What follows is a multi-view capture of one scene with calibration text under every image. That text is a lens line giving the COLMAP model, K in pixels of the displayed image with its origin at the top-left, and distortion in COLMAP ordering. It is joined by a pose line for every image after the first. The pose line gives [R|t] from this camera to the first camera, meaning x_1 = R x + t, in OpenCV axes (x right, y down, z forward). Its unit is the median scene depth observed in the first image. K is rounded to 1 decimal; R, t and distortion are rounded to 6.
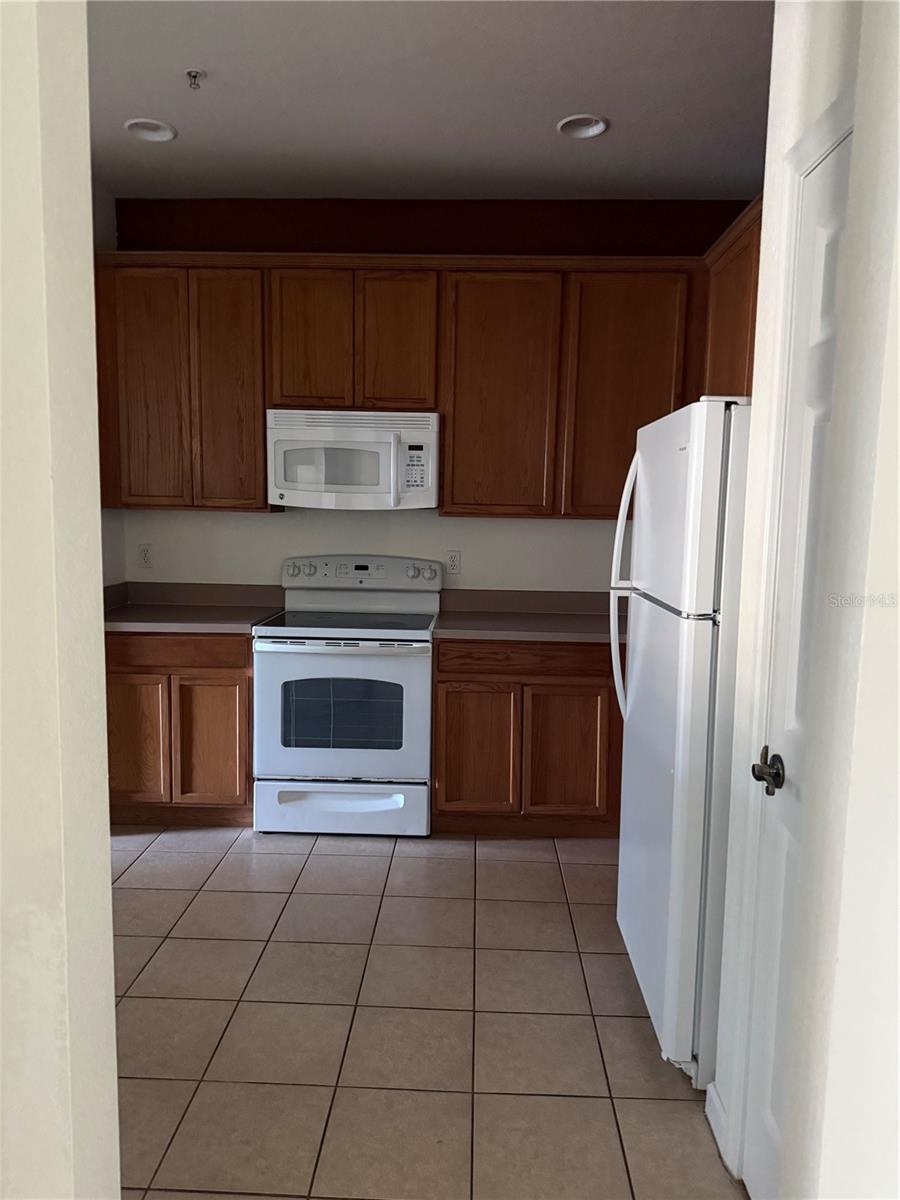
lens RADIAL K [[849.0, 0, 450.0], [0, 849.0, 600.0], [0, 0, 1]] dist [0.077039, -0.060743]
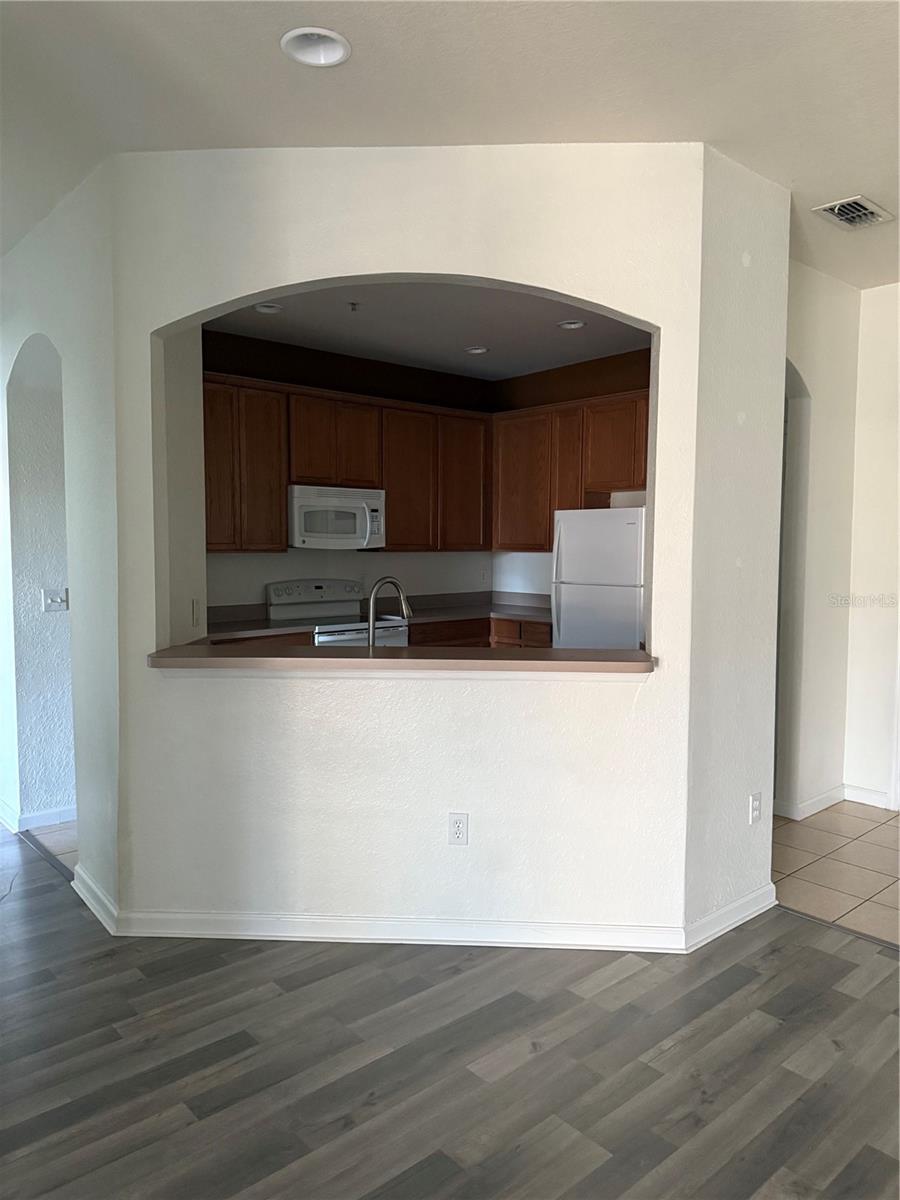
lens RADIAL K [[849.0, 0, 450.0], [0, 849.0, 600.0], [0, 0, 1]] dist [0.077039, -0.060743]
pose [[0.725736, -0.063651, 0.685022, -1.057267], [0.089138, 0.996017, -0.001888, 0.007844], [-0.682174, 0.062432, 0.728520, -0.276032]]
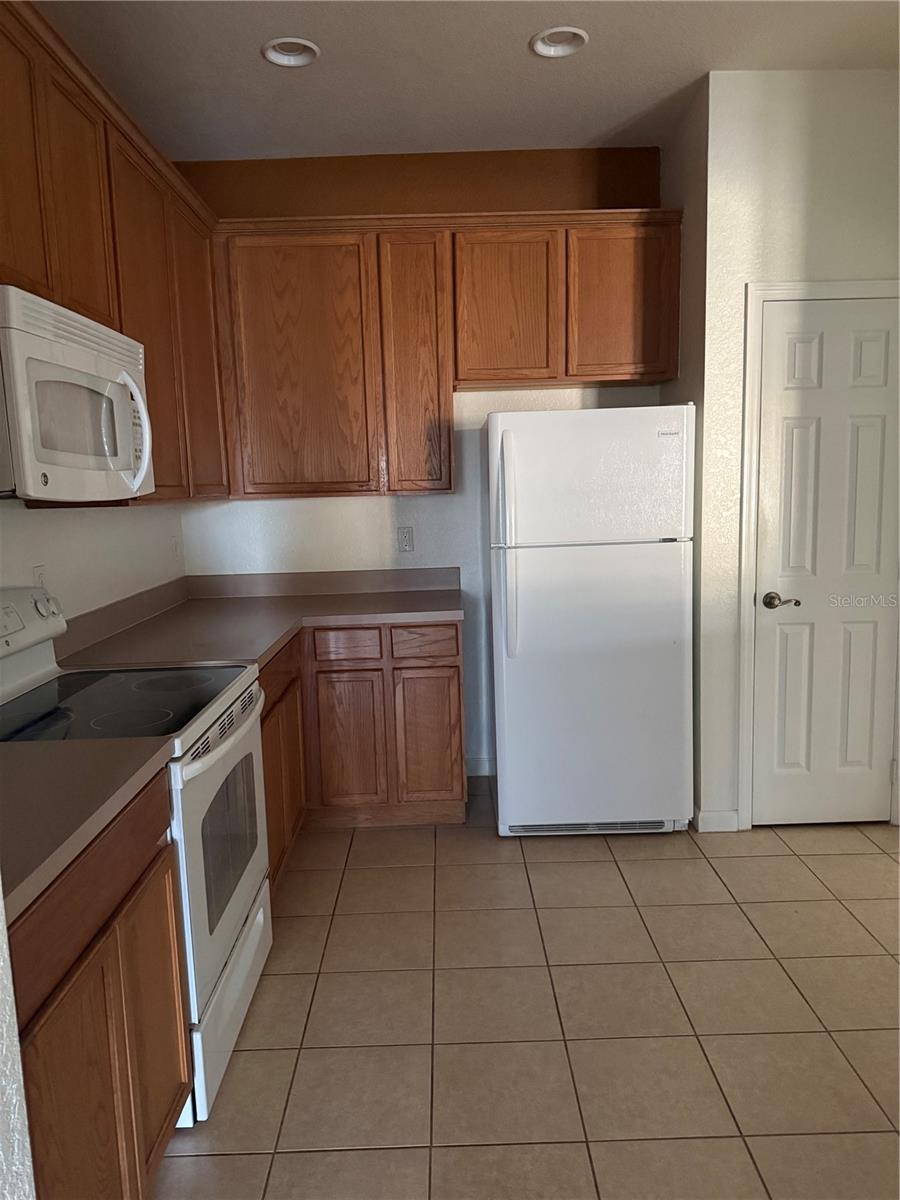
lens RADIAL K [[849.0, 0, 450.0], [0, 849.0, 600.0], [0, 0, 1]] dist [0.077039, -0.060743]
pose [[-0.047989, -0.155272, 0.986706, -0.692989], [0.139762, 0.977082, 0.160555, -0.101554], [-0.989022, 0.145609, -0.025188, 0.803350]]
